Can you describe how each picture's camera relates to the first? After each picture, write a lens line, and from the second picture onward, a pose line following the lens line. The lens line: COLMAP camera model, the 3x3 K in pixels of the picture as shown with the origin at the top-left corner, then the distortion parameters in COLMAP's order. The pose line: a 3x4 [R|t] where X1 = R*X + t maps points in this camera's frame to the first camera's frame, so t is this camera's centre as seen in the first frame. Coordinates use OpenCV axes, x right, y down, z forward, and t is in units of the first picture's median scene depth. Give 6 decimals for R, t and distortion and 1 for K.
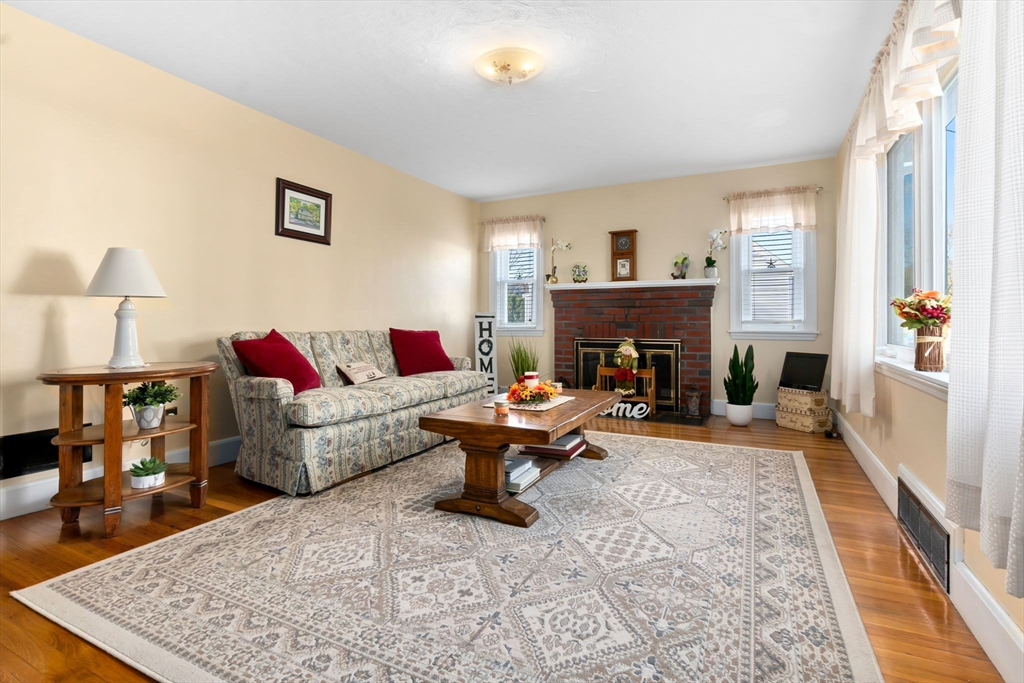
lens RADIAL K [[476.9, 0, 514.8], [0, 476.9, 329.0], [0, 0, 1]] dist [-0.004326, 0.000470]
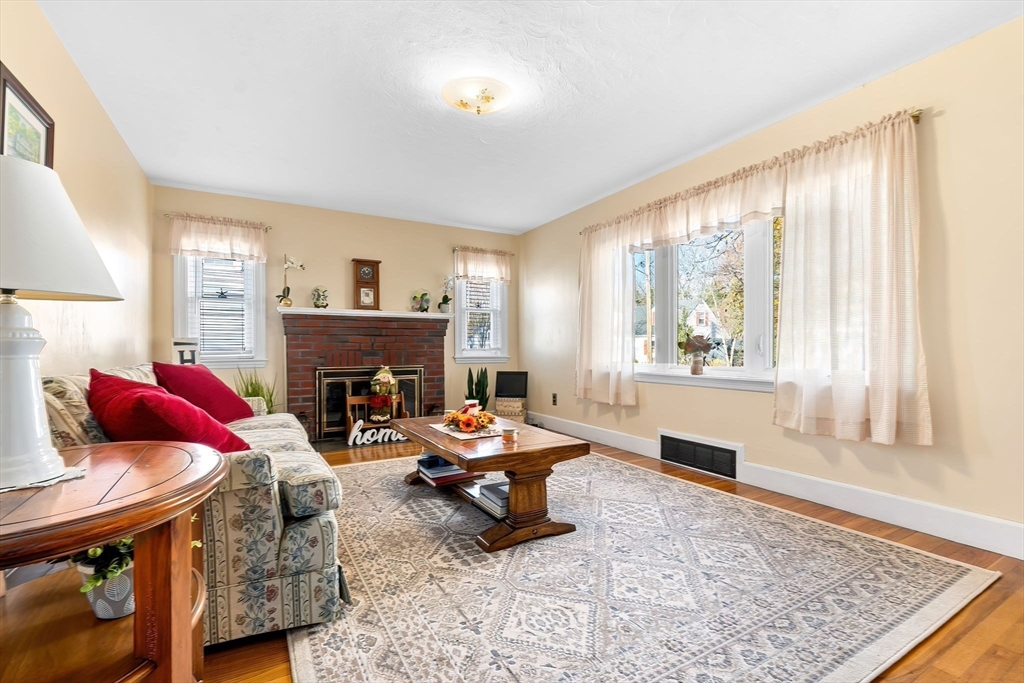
lens RADIAL K [[446.5, 0, 509.2], [0, 446.5, 359.4], [0, 0, 1]] dist [-0.004906, -0.000143]
pose [[0.565935, -0.022934, 0.824131, -0.487359], [0.014569, 0.999735, 0.017816, -0.009101], [-0.824321, 0.001924, 0.566119, 0.268626]]
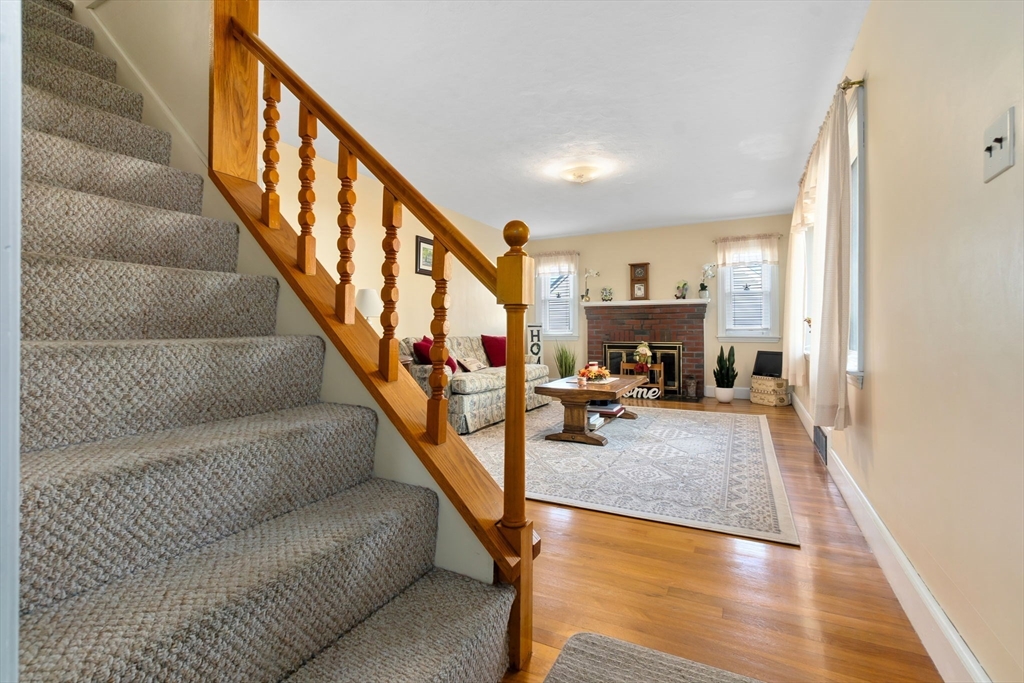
lens RADIAL K [[439.8, 0, 517.7], [0, 439.8, 334.4], [0, 0, 1]] dist [0.000590, 0.000035]
pose [[0.999987, -0.003219, -0.004071, -0.147637], [0.003206, 0.999990, -0.003058, 0.001283], [0.004080, 0.003045, 0.999987, -0.332716]]
